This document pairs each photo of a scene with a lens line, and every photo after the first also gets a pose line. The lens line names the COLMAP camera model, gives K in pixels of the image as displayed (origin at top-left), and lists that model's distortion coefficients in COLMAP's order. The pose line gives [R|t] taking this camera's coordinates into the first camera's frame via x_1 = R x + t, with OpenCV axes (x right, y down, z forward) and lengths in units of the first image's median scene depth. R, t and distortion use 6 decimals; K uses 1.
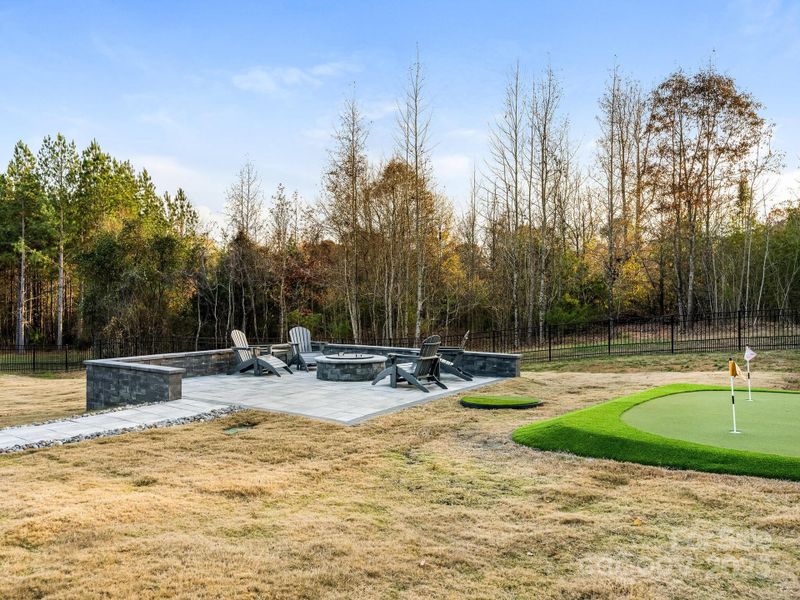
lens RADIAL K [[517.5, 0, 394.3], [0, 517.5, 307.0], [0, 0, 1]] dist [0.020945, 0.007361]
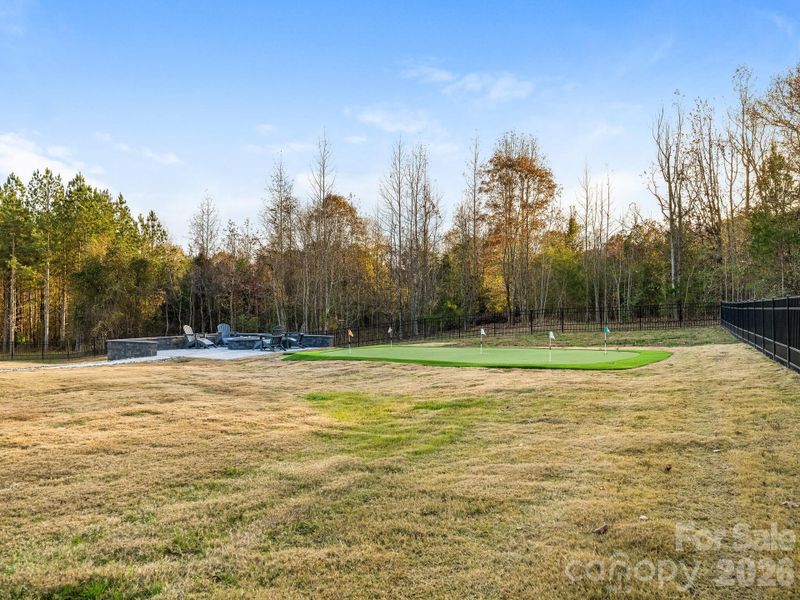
lens RADIAL K [[517.5, 0, 404.1], [0, 517.5, 294.0], [0, 0, 1]] dist [0.020945, 0.007361]
pose [[0.997825, -0.006444, 0.065597, 0.100969], [0.008536, 0.999462, -0.031664, -0.000695], [-0.065358, 0.032155, 0.997344, -0.261486]]
